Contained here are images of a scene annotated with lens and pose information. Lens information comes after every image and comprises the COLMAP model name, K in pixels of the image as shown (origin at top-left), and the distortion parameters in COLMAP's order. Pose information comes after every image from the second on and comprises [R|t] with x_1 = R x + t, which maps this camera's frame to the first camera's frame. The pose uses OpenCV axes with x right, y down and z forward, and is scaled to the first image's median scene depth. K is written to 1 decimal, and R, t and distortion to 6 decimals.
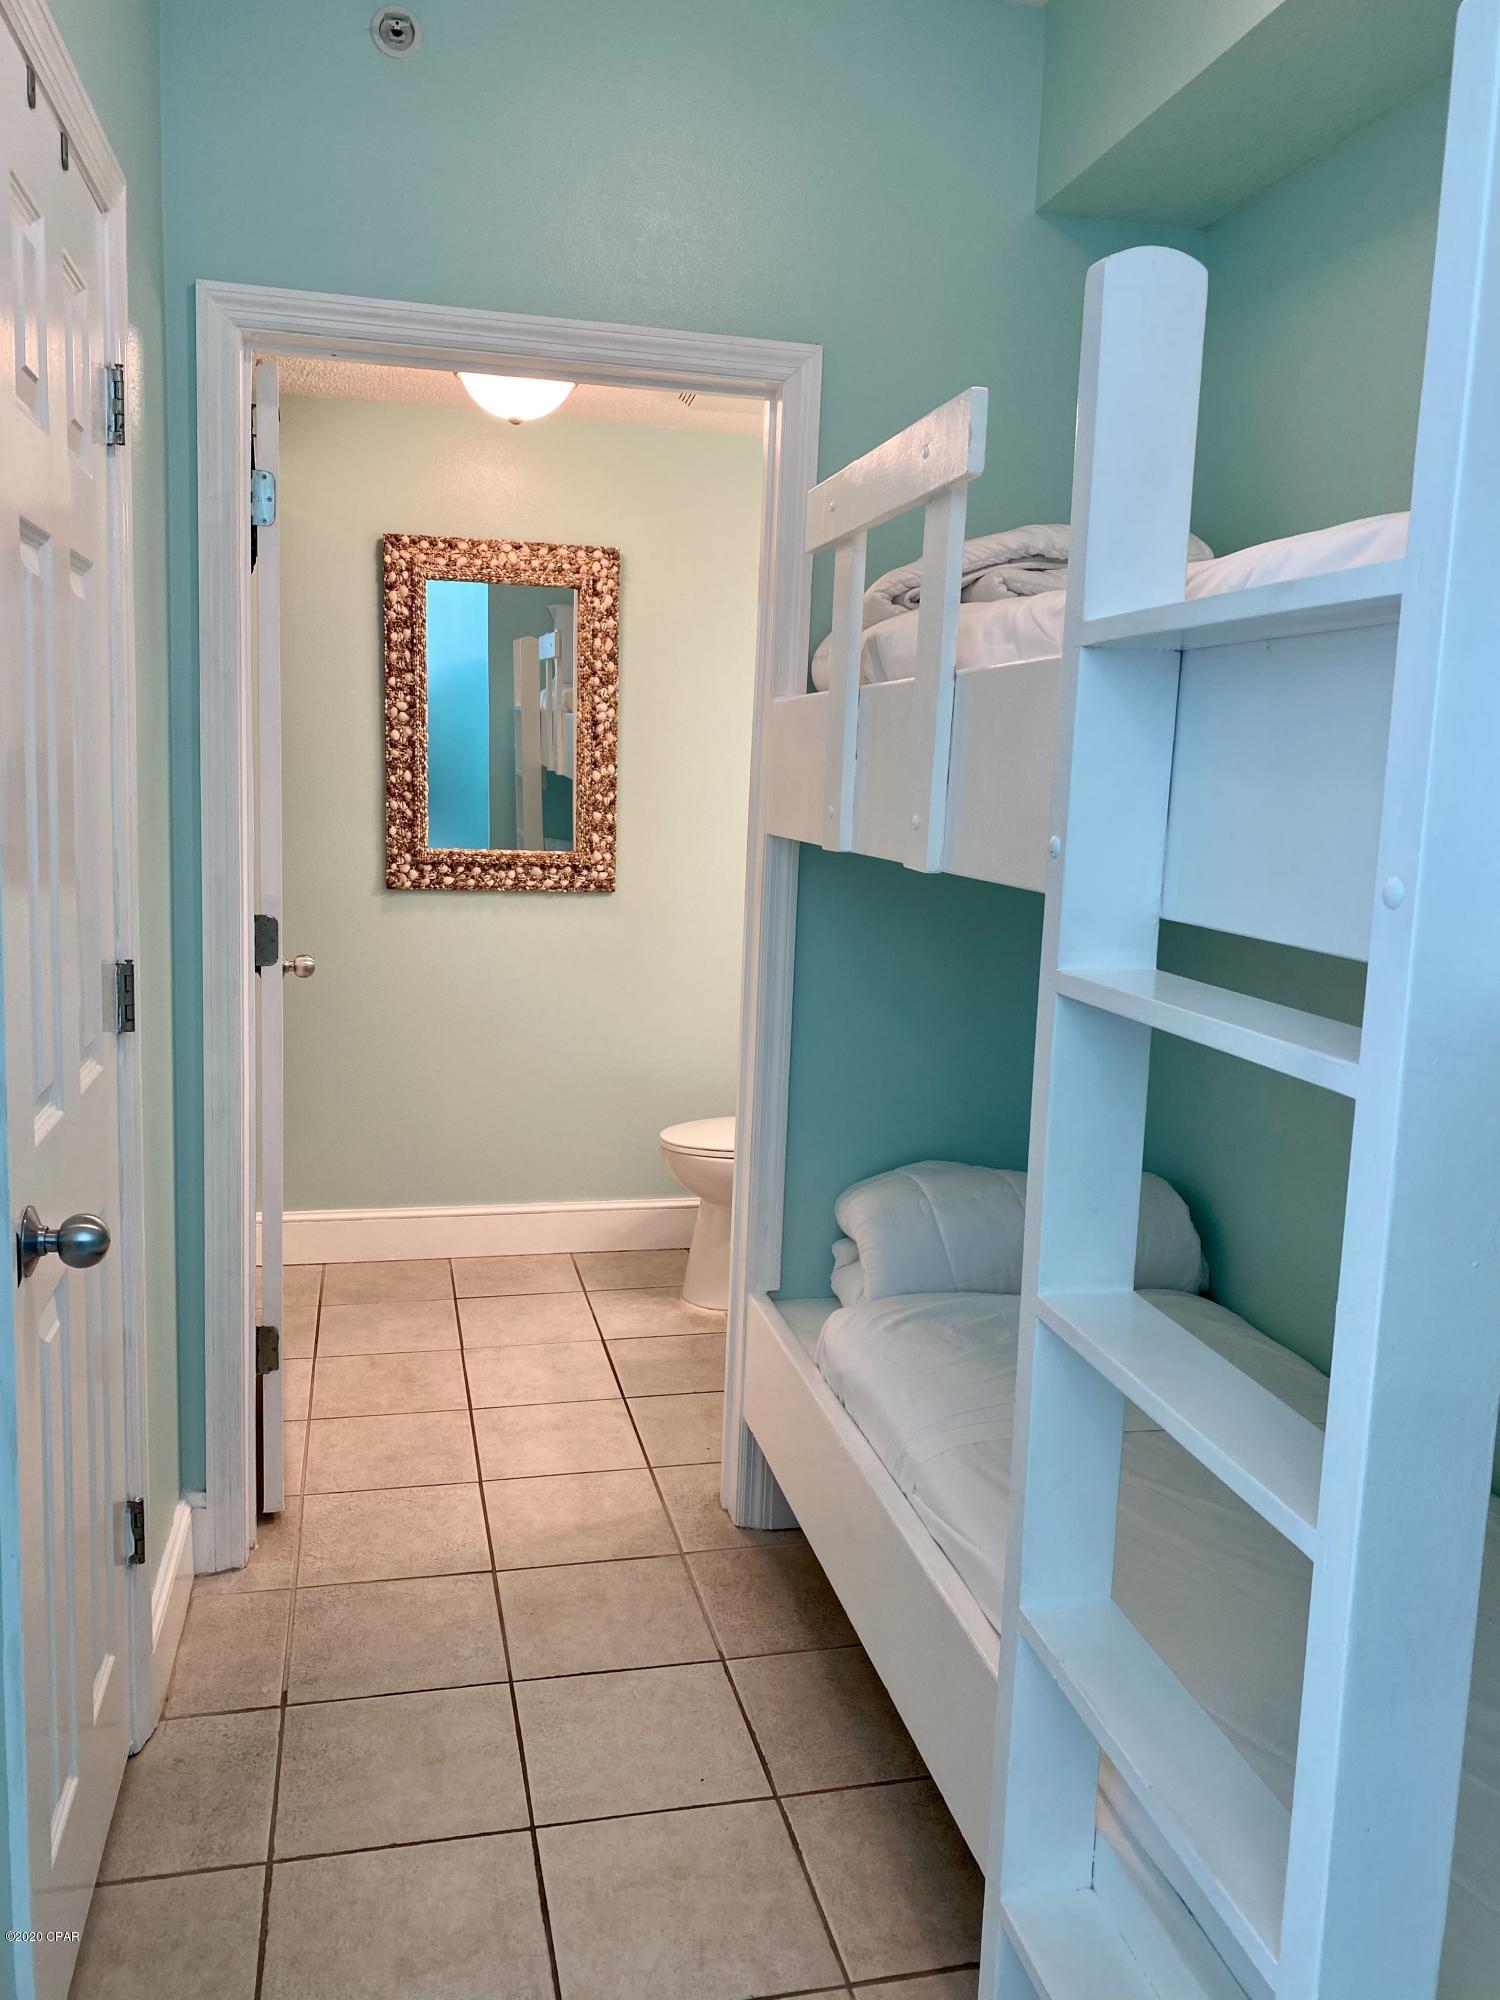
lens RADIAL K [[1530.2, 0, 750.0], [0, 1530.2, 1000.0], [0, 0, 1]] dist [0.097318, -0.159657]
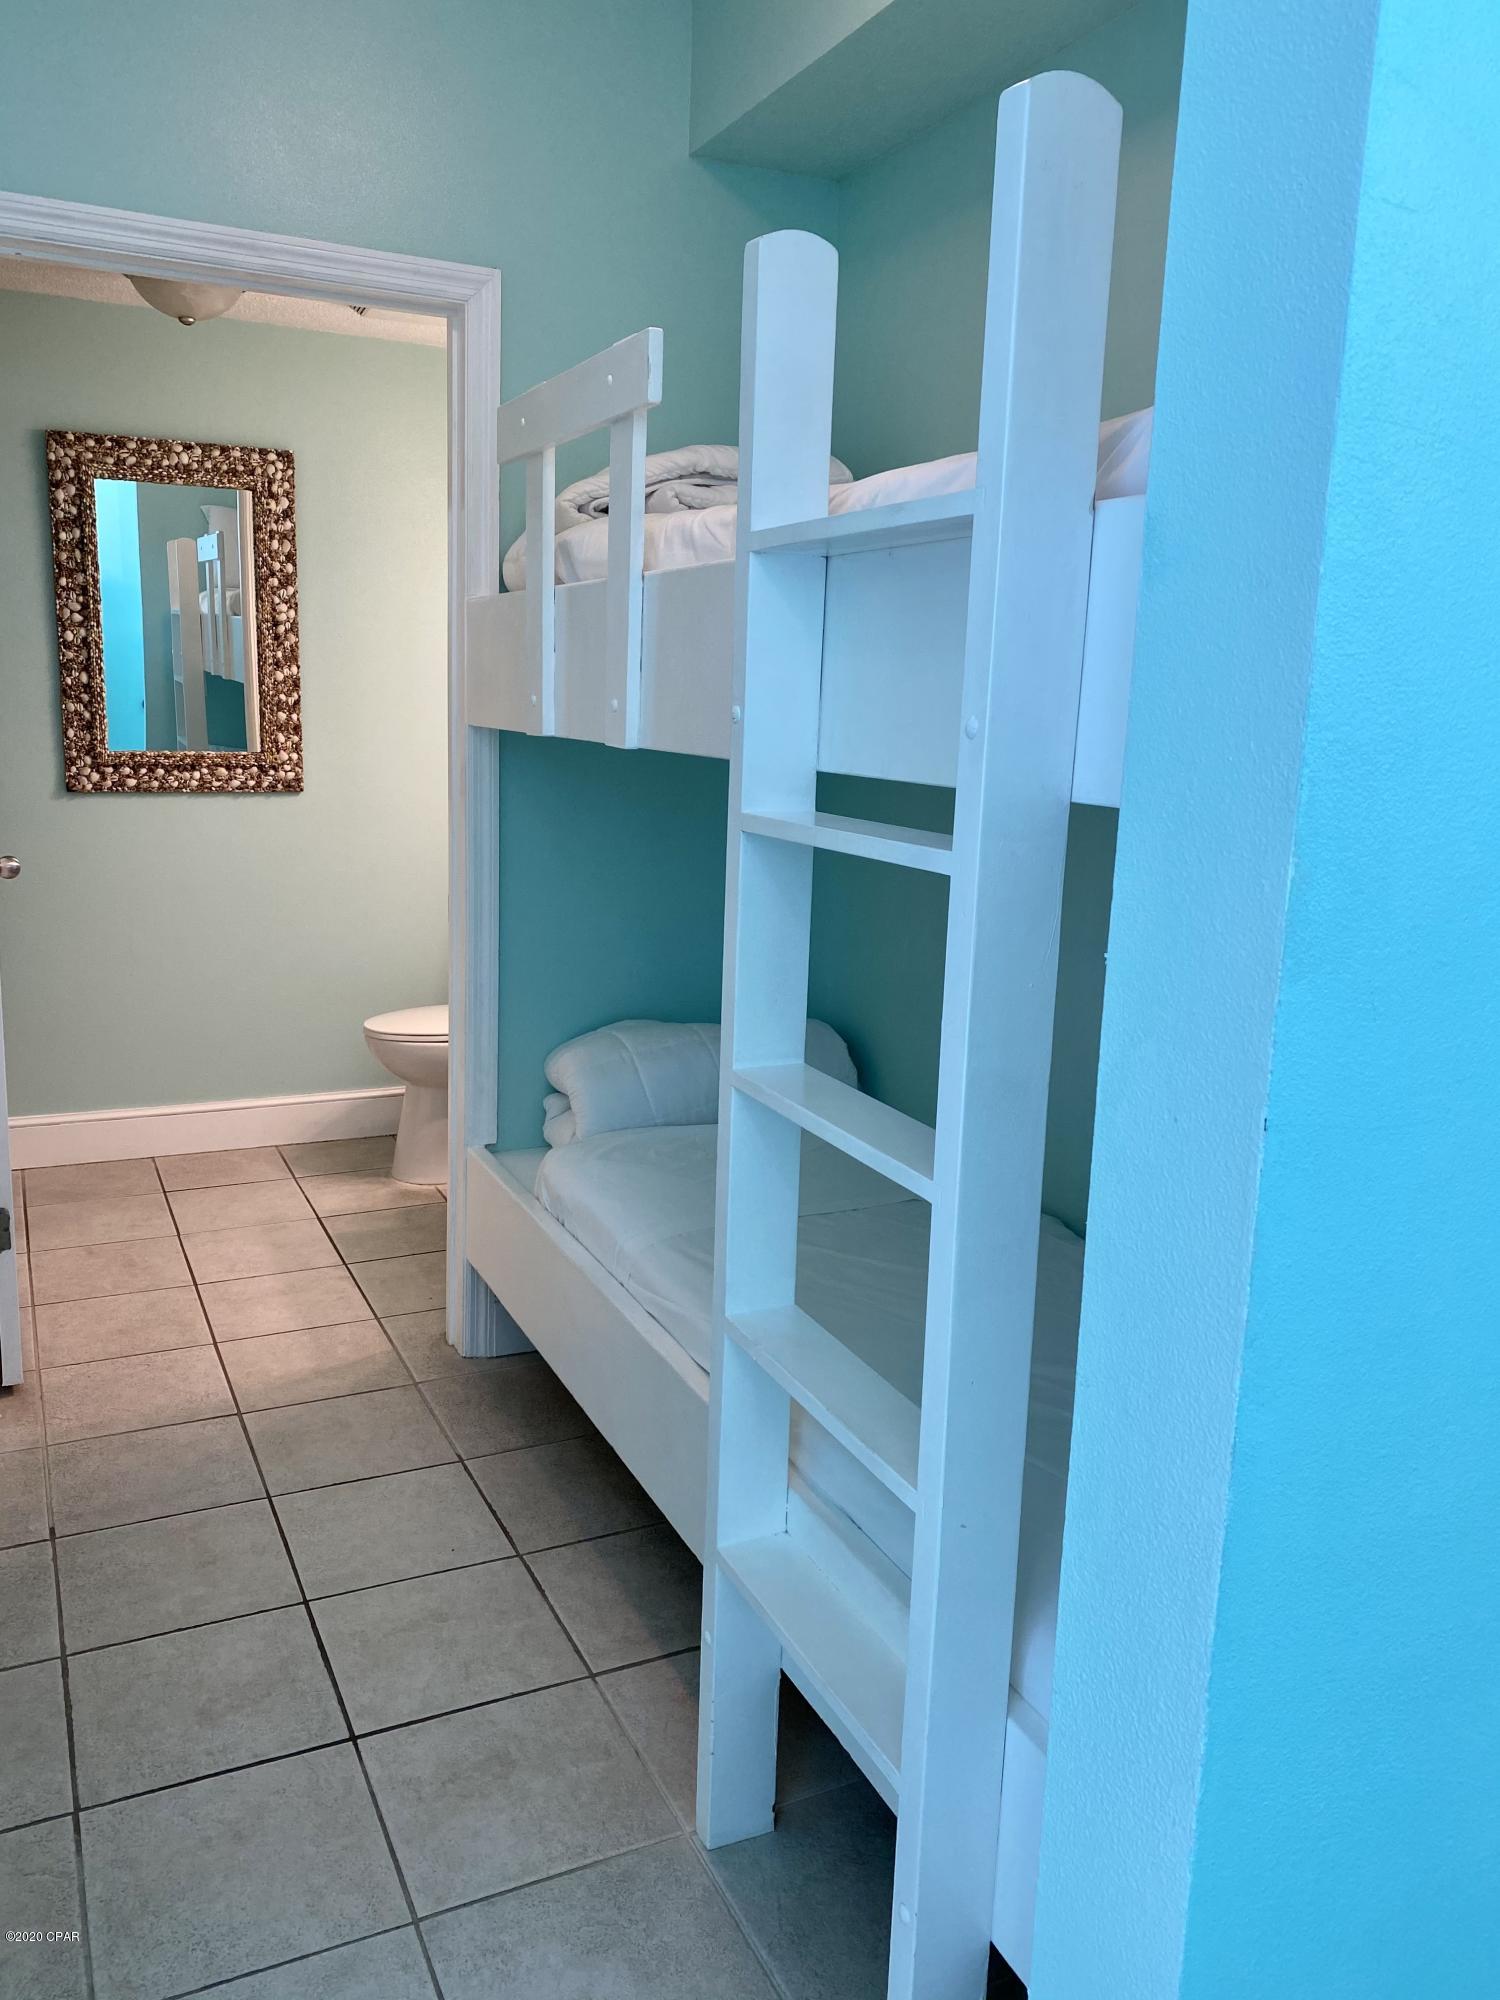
lens RADIAL K [[1552.3, 0, 738.5], [0, 1552.3, 997.1], [0, 0, 1]] dist [0.000955, 0.004508]
pose [[0.978444, -0.043533, 0.201873, -0.028819], [0.033047, 0.997938, 0.055028, 0.028313], [-0.203852, -0.047171, 0.977865, -0.112511]]
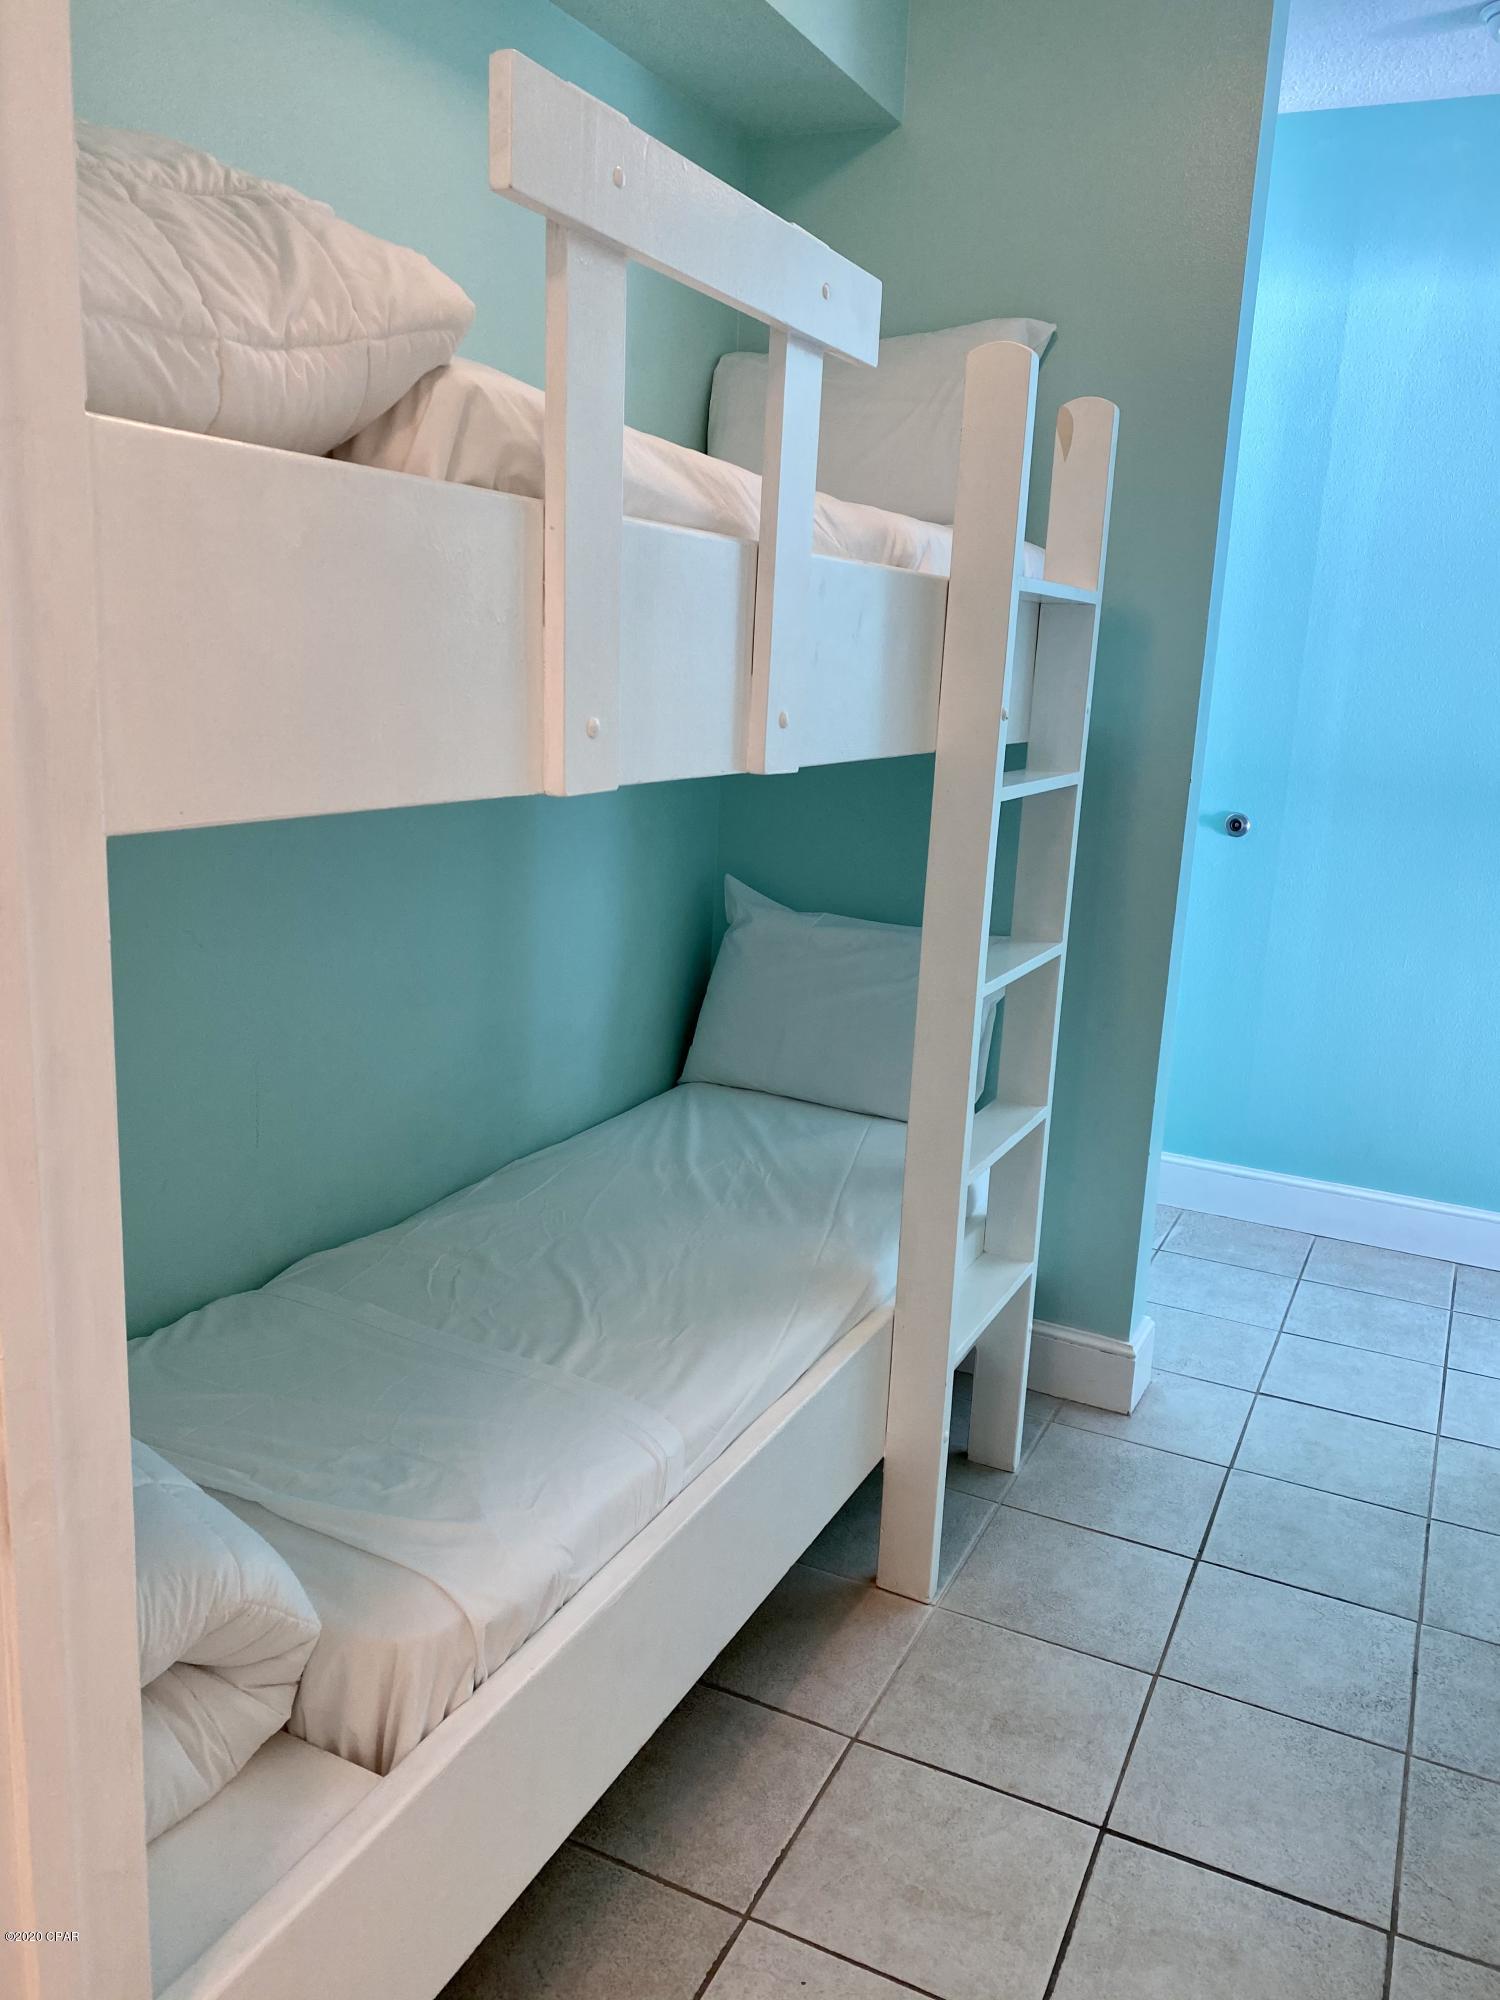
lens RADIAL K [[1552.3, 0, 738.5], [0, 1552.3, 997.1], [0, 0, 1]] dist [0.000955, 0.004508]
pose [[-0.773006, -0.210628, 0.598413, -0.277556], [0.016734, 0.936177, 0.351130, -0.177713], [-0.634179, 0.281439, -0.720146, 1.086772]]
